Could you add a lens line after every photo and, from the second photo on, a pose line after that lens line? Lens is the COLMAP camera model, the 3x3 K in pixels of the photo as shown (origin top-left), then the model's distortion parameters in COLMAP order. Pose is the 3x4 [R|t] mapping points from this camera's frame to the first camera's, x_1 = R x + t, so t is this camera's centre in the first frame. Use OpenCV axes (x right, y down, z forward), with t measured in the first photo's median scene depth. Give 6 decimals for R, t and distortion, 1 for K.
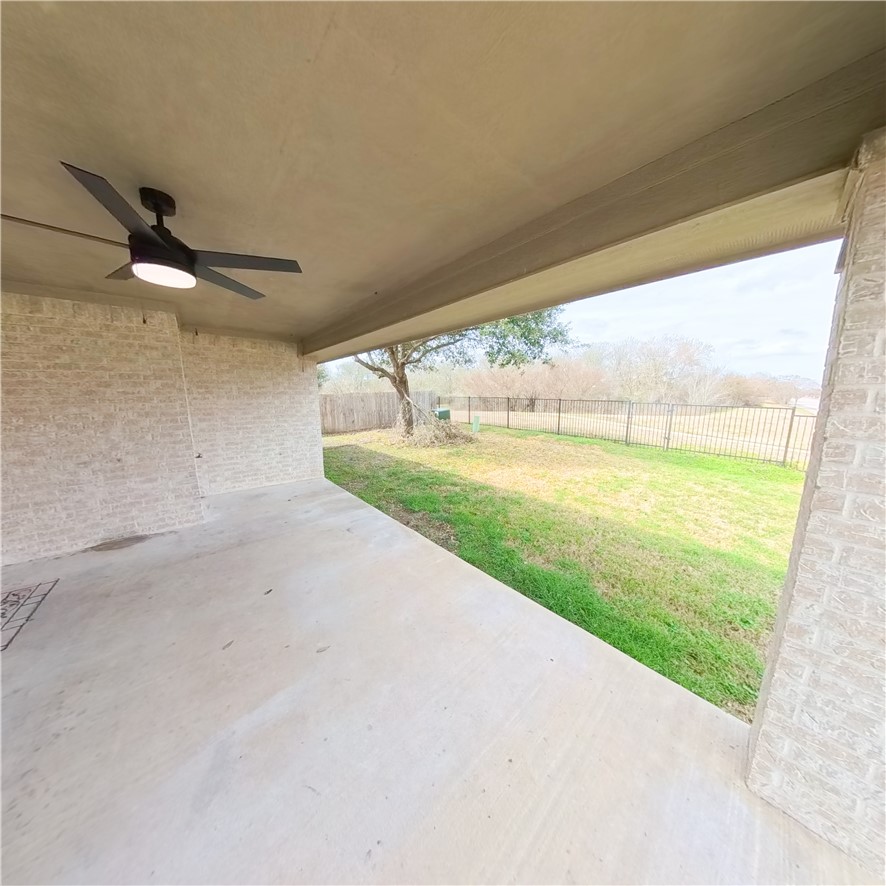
lens RADIAL K [[289.6, 0, 443.8], [0, 289.6, 446.0], [0, 0, 1]] dist [-0.017578, 0.000535]
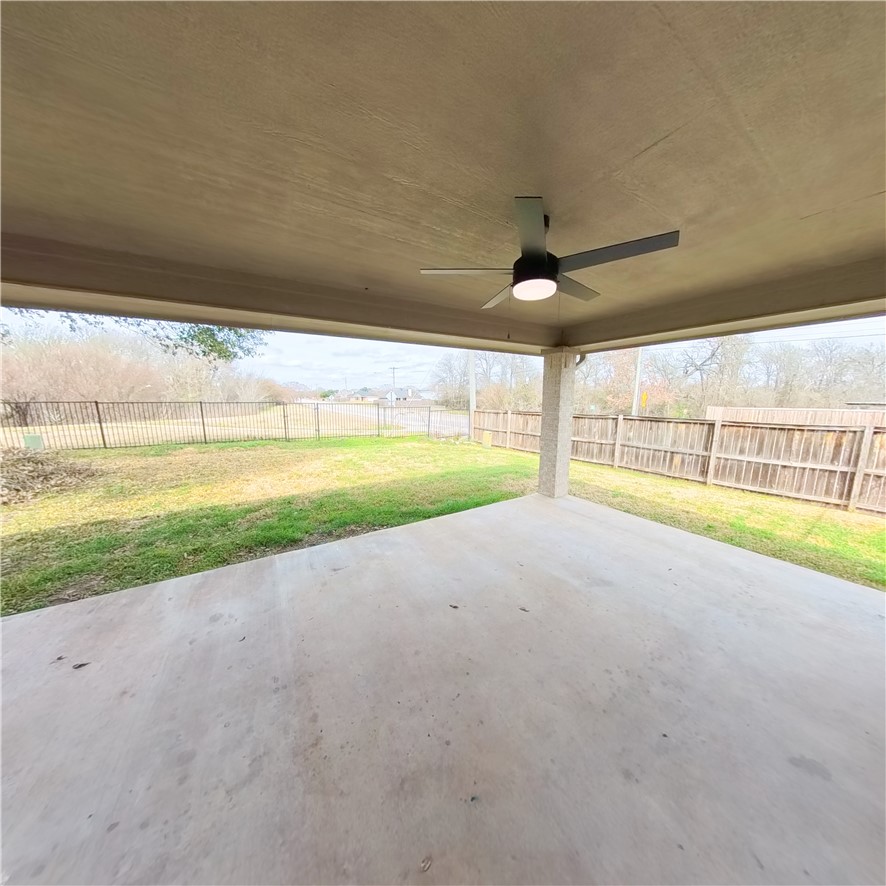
lens RADIAL K [[289.6, 0, 442.0], [0, 289.6, 445.6], [0, 0, 1]] dist [-0.017578, 0.000535]
pose [[0.176516, -0.156954, 0.971703, -0.700965], [0.165125, 0.977936, 0.127964, -0.062227], [-0.970348, 0.137865, 0.198539, 0.377811]]
